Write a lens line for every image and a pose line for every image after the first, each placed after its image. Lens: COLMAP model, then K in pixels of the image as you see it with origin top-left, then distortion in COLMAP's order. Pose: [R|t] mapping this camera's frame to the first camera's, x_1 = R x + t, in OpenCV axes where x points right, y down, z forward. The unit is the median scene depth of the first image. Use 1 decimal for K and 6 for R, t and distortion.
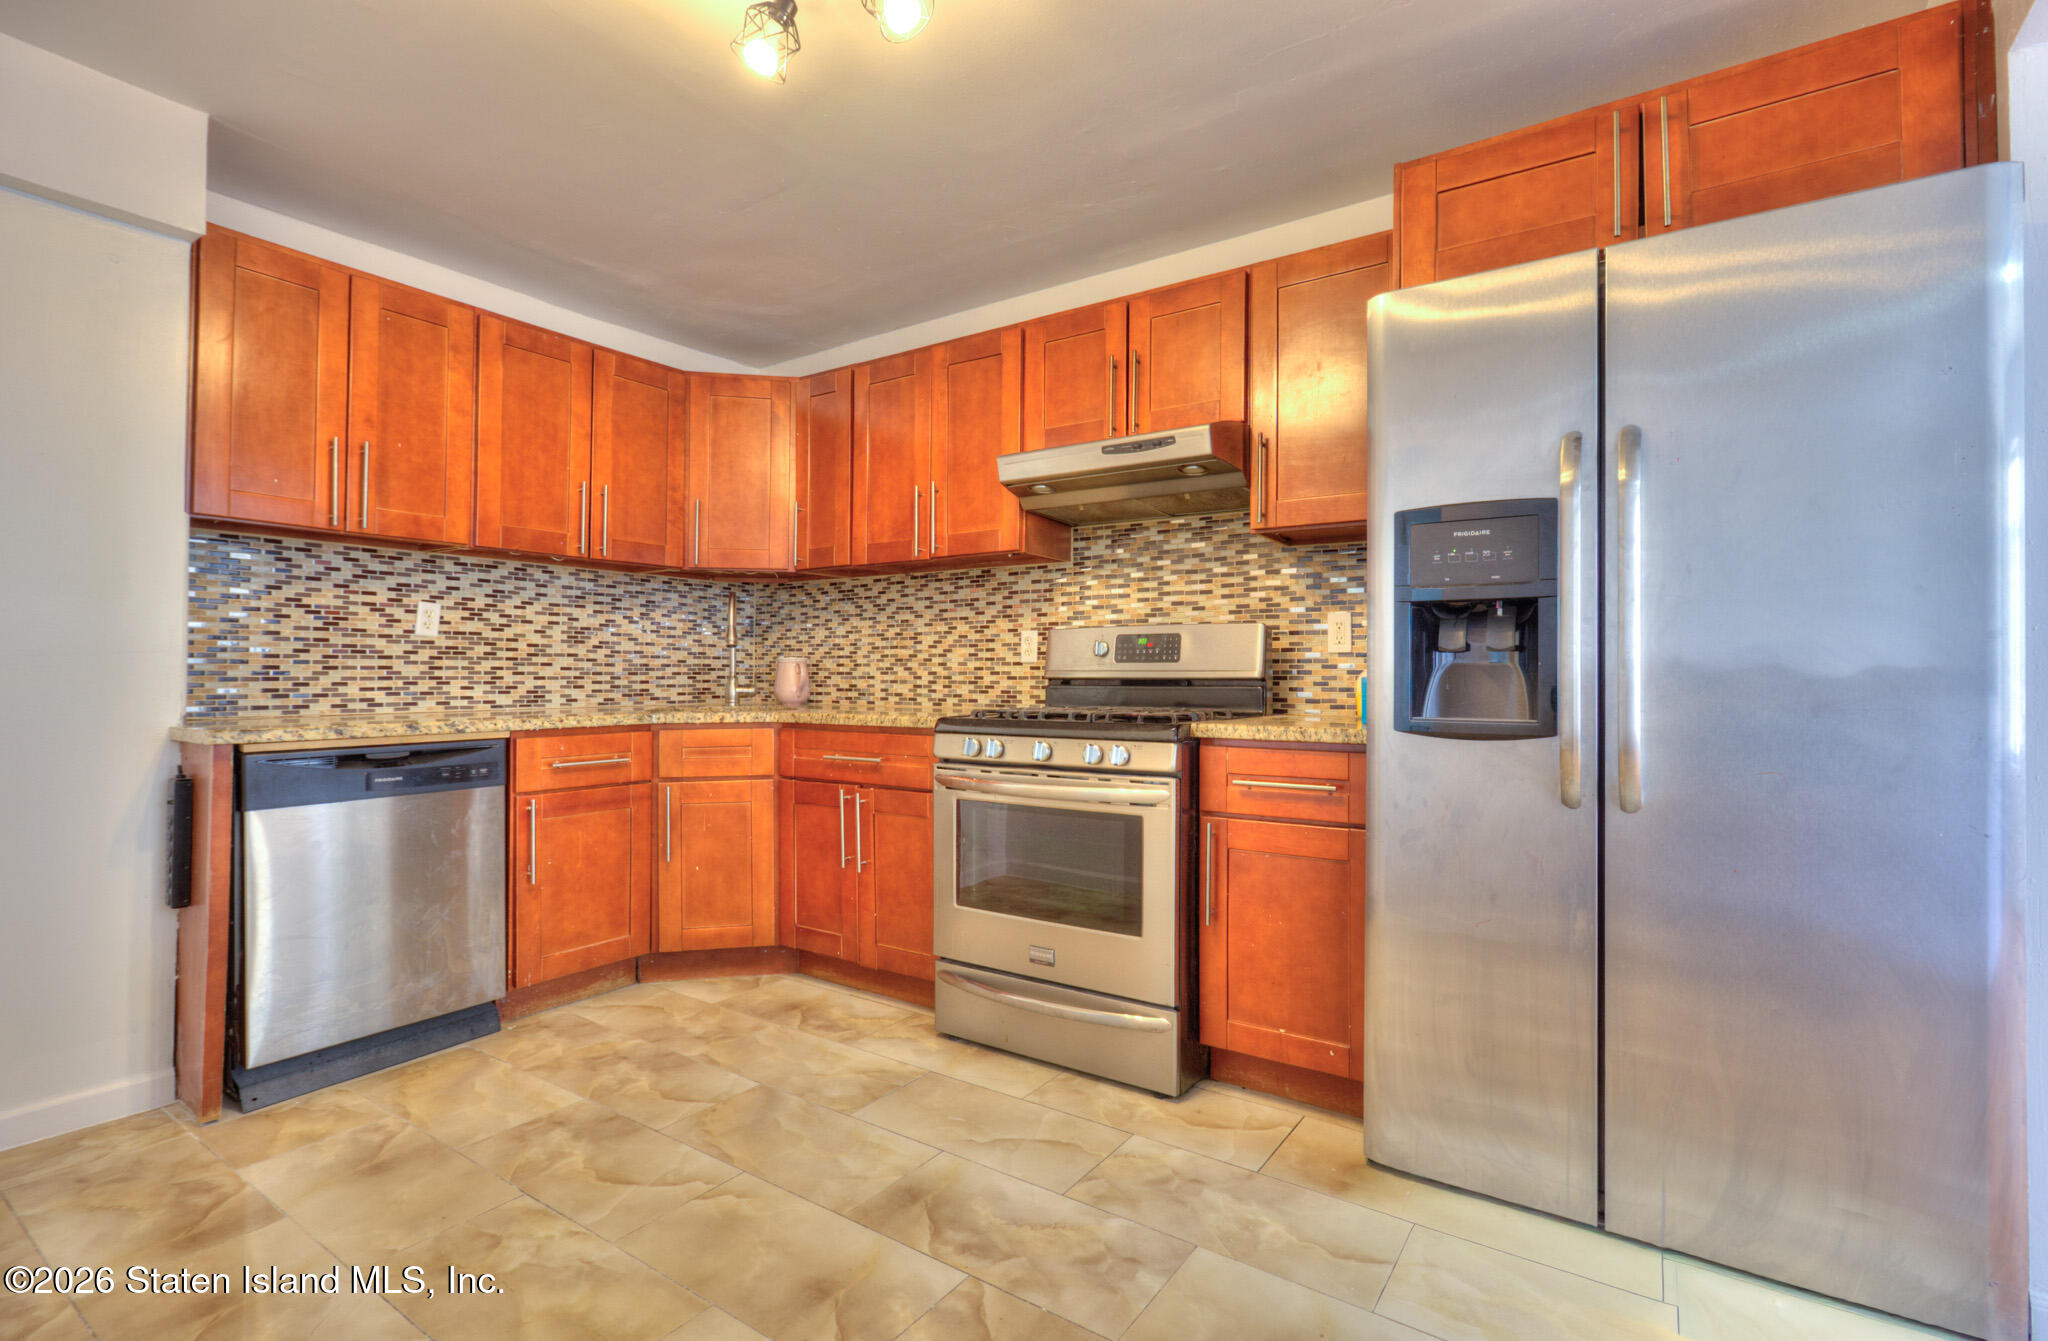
lens RADIAL K [[923.2, 0, 1019.9], [0, 923.2, 672.0], [0, 0, 1]] dist [-0.008768, 0.003395]
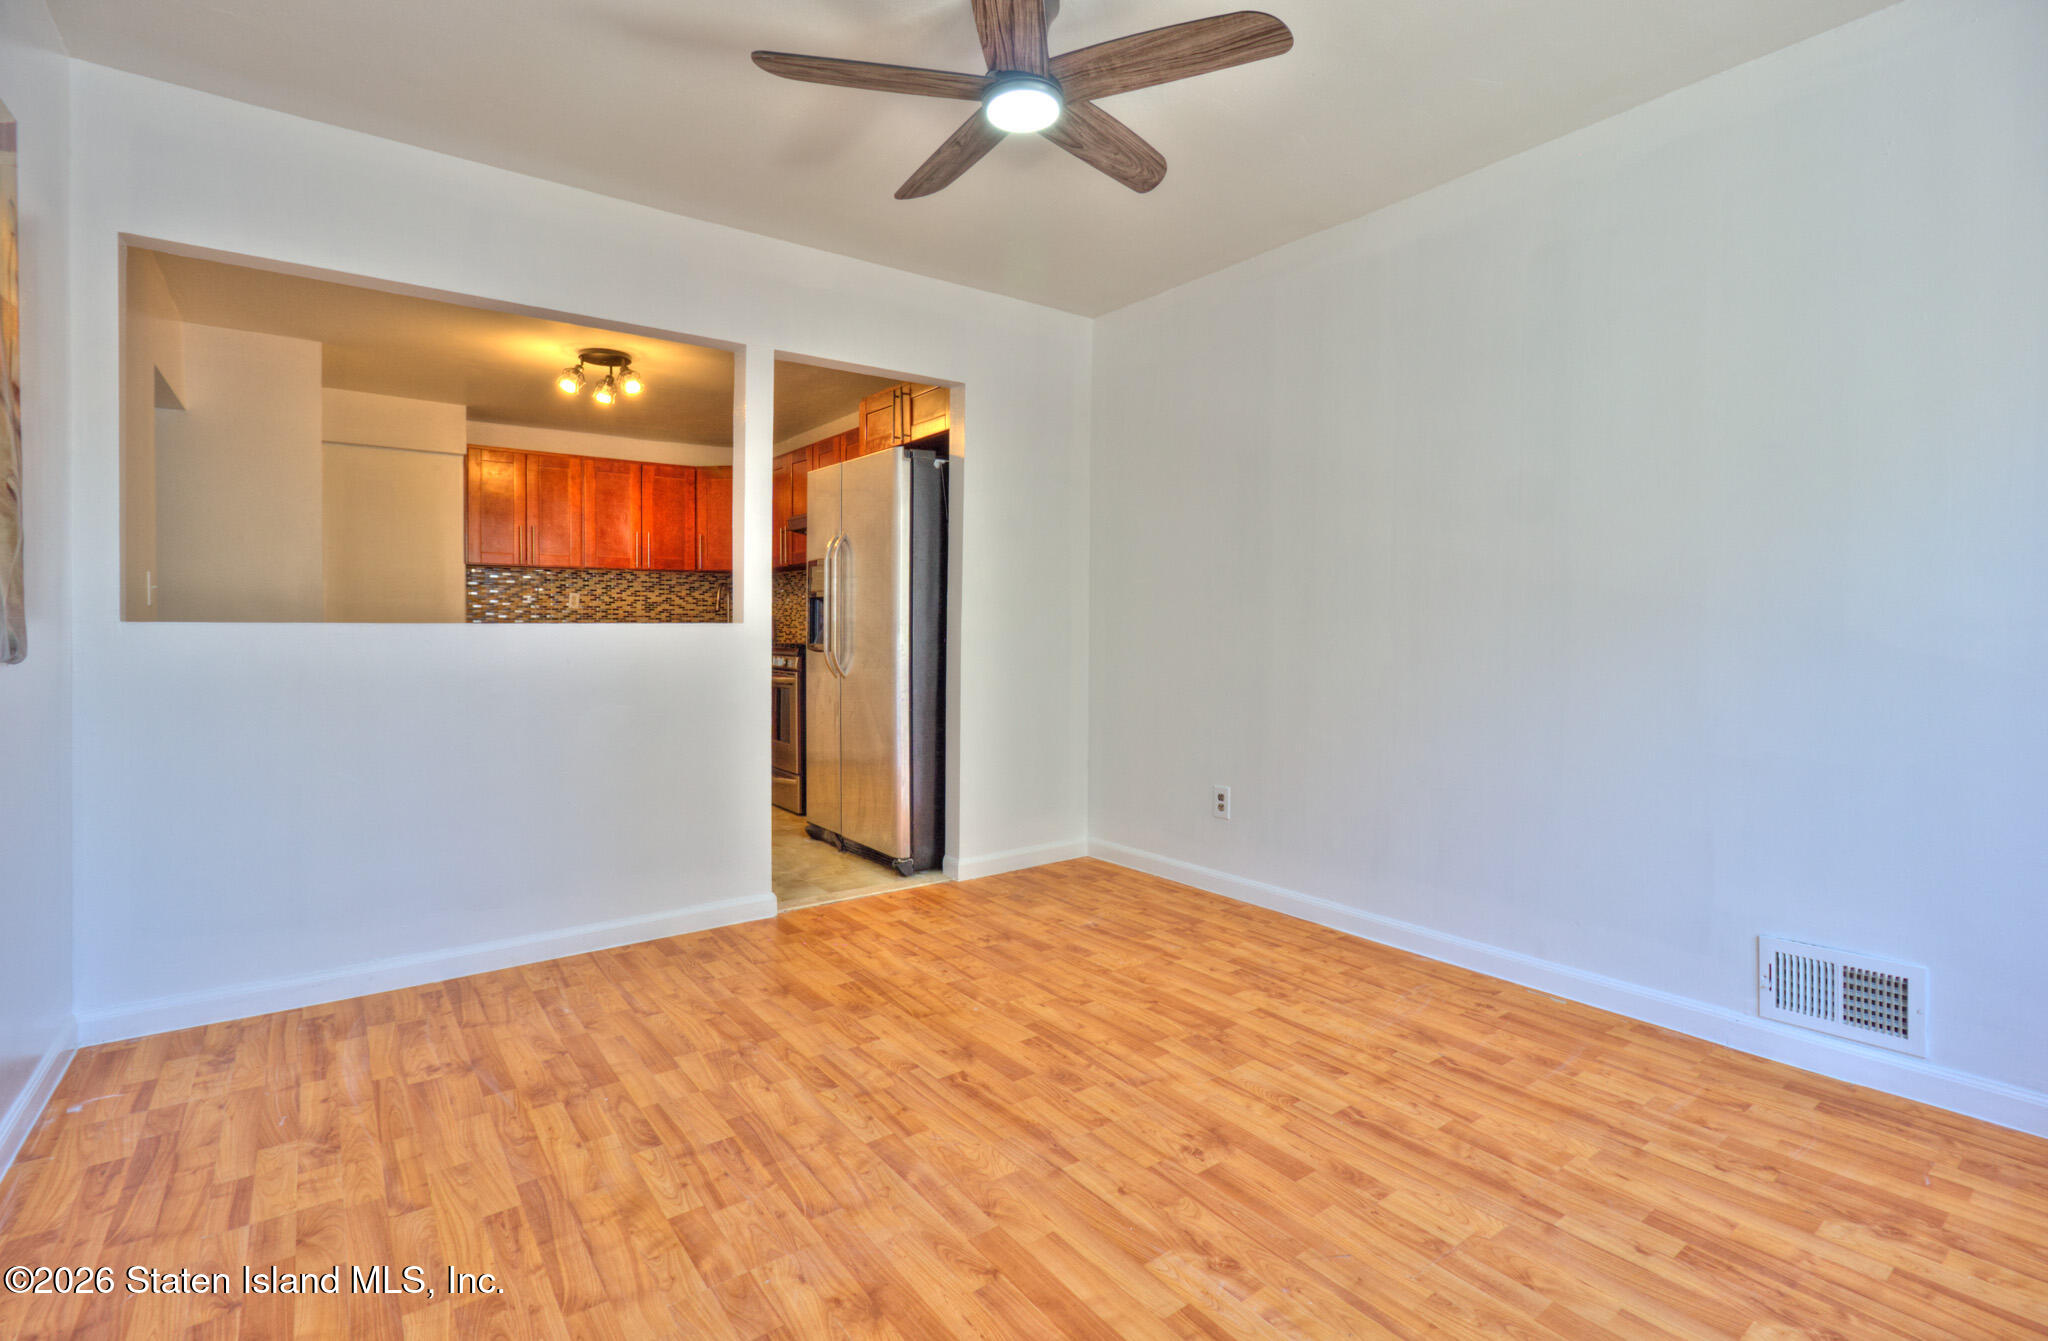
lens RADIAL K [[923.2, 0, 1026.0], [0, 923.2, 658.7], [0, 0, 1]] dist [-0.008768, 0.003395]
pose [[0.949605, 0.007867, -0.313351, 1.013889], [0.005425, 0.999123, 0.041526, -0.006264], [0.313403, -0.041133, 0.948729, -0.694321]]
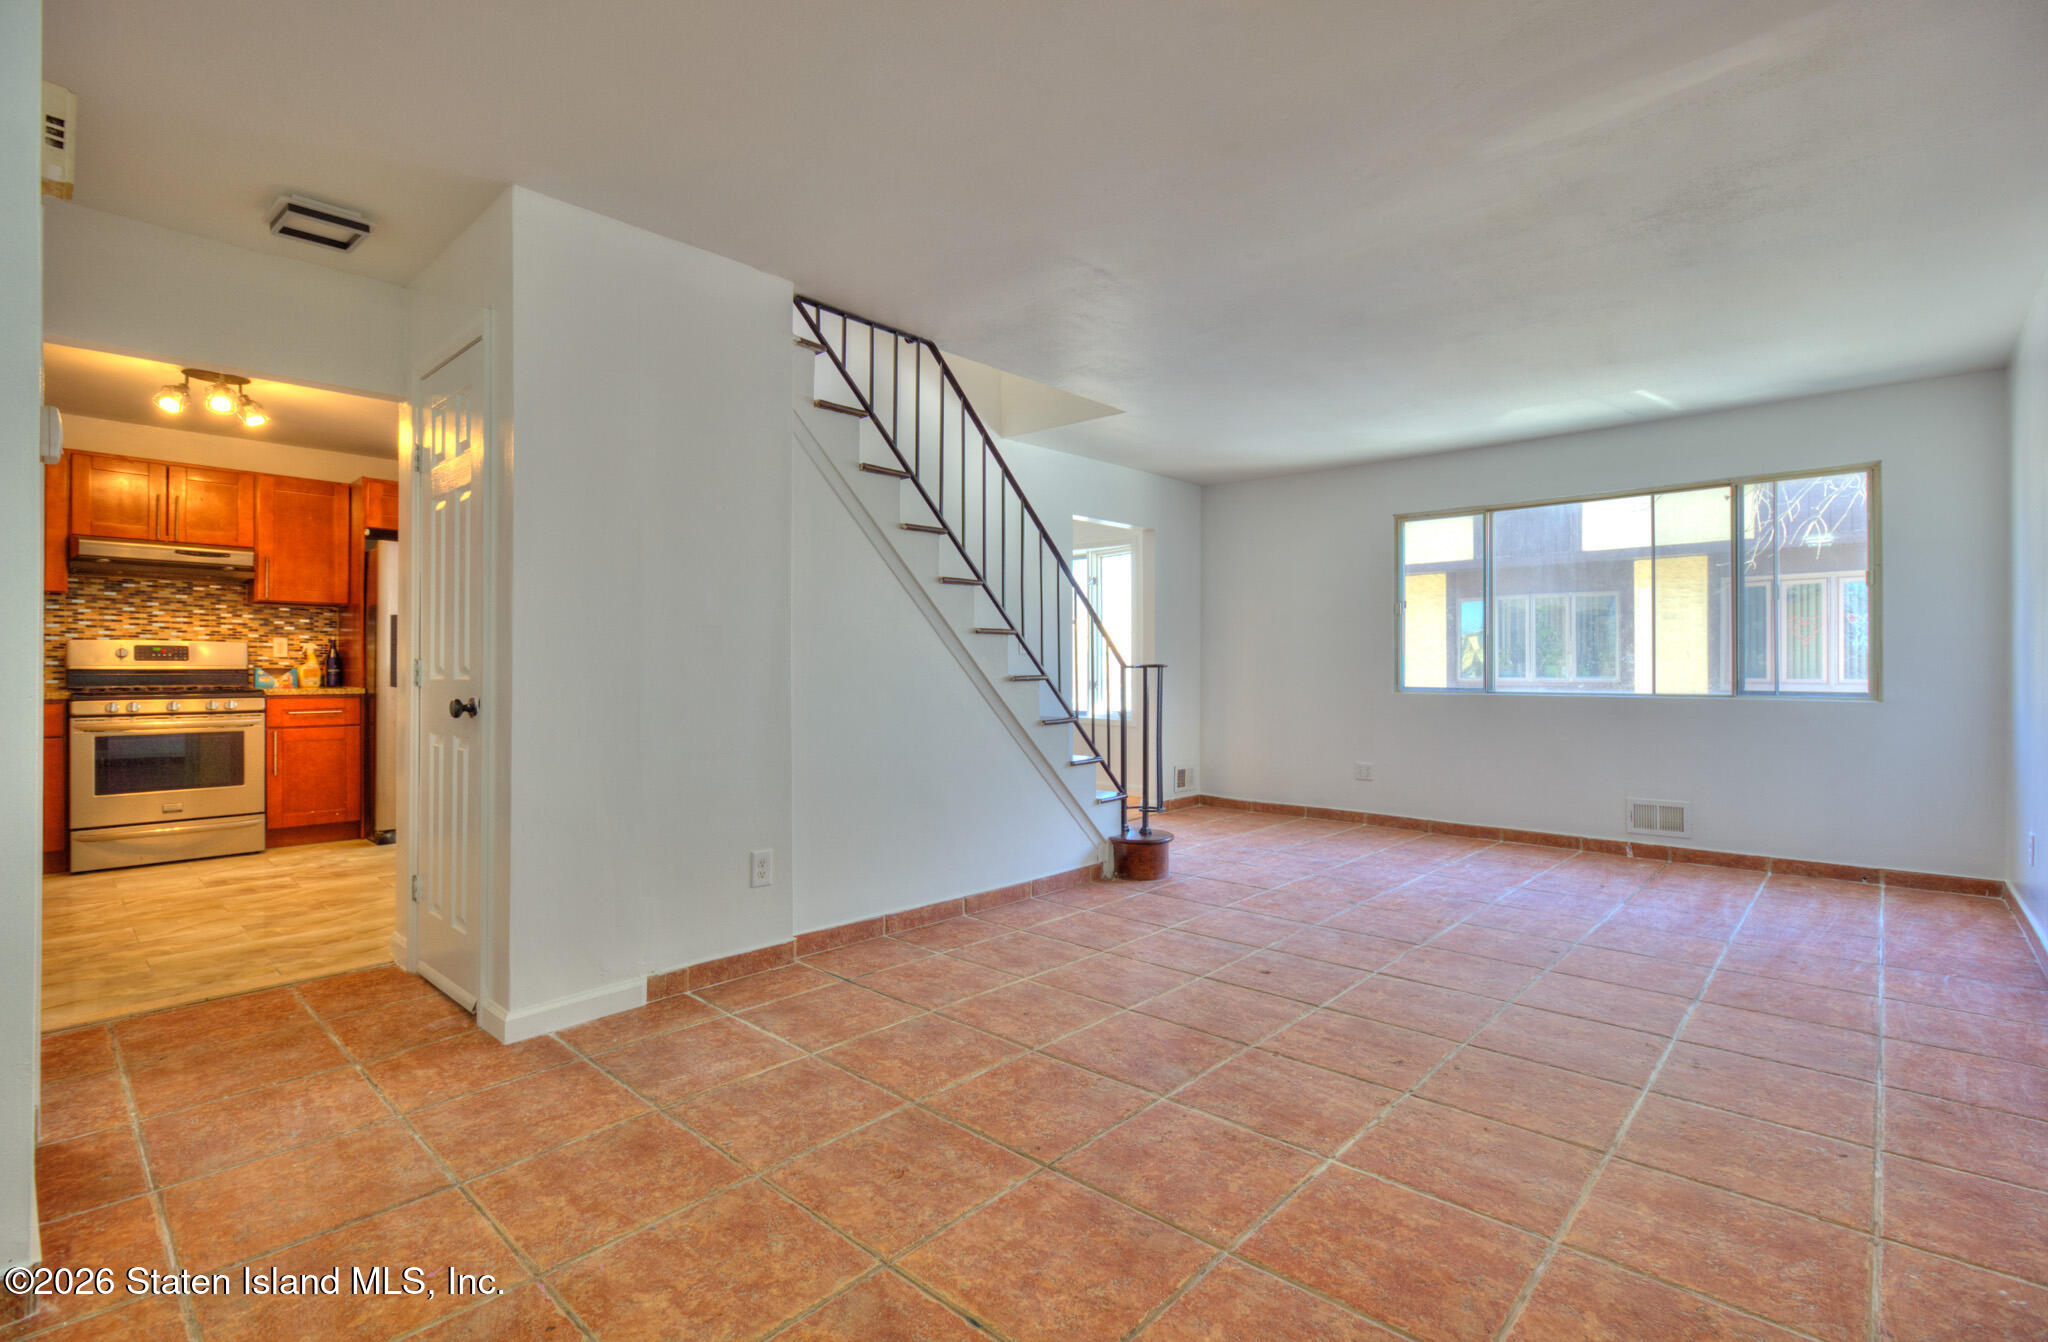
lens RADIAL K [[923.2, 0, 1029.7], [0, 923.2, 664.2], [0, 0, 1]] dist [-0.008768, 0.003395]
pose [[0.146295, -0.002495, 0.989238, -1.347207], [-0.004689, 0.999984, 0.003216, -0.017687], [-0.989230, -0.005109, 0.146281, -0.914975]]
